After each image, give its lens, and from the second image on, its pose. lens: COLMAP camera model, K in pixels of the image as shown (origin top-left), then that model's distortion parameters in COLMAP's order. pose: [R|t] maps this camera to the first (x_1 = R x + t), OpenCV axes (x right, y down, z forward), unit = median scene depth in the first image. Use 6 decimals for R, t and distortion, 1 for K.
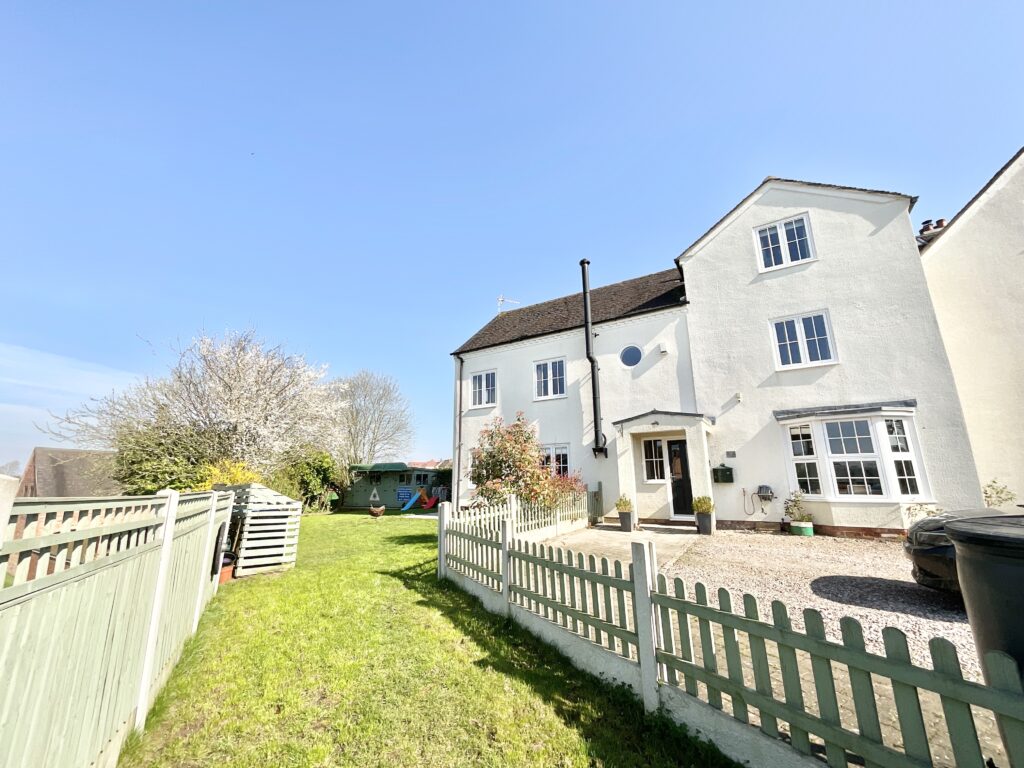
lens RADIAL K [[418.2, 0, 511.5], [0, 418.2, 381.2], [0, 0, 1]] dist [0.001289, -0.000173]
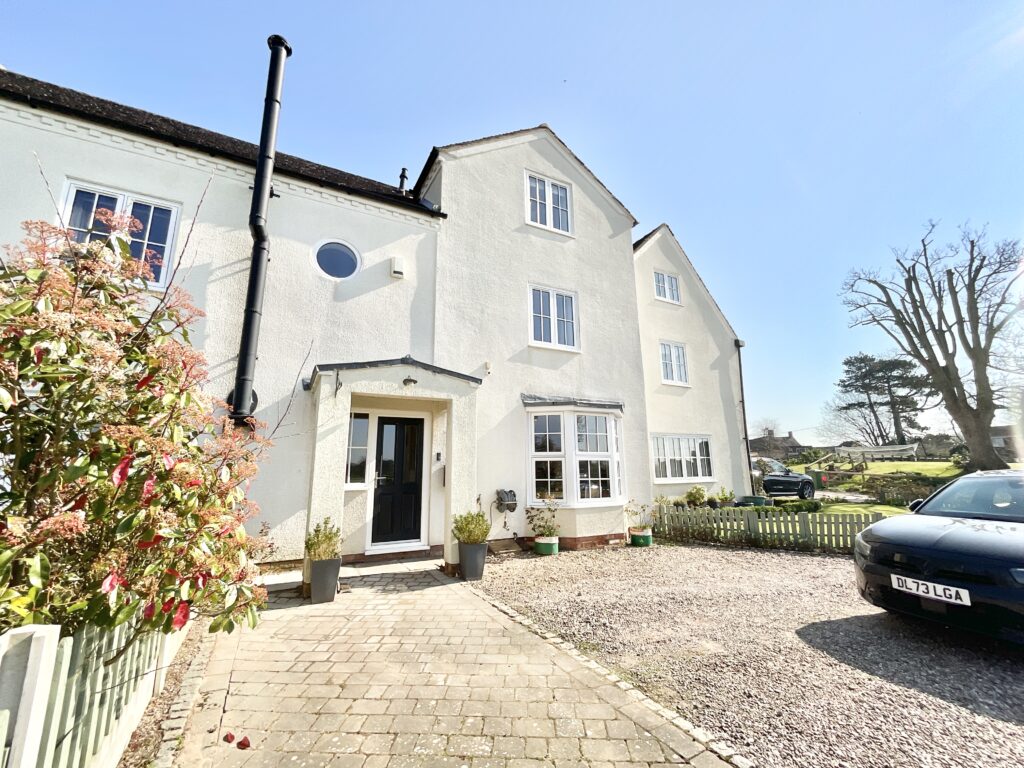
lens RADIAL K [[418.2, 0, 508.6], [0, 418.2, 382.3], [0, 0, 1]] dist [0.001289, -0.000173]
pose [[0.499983, 0.182390, 0.846611, -0.048744], [-0.199977, 0.975467, -0.092050, 0.126217], [-0.842631, -0.123279, 0.524191, 0.607627]]
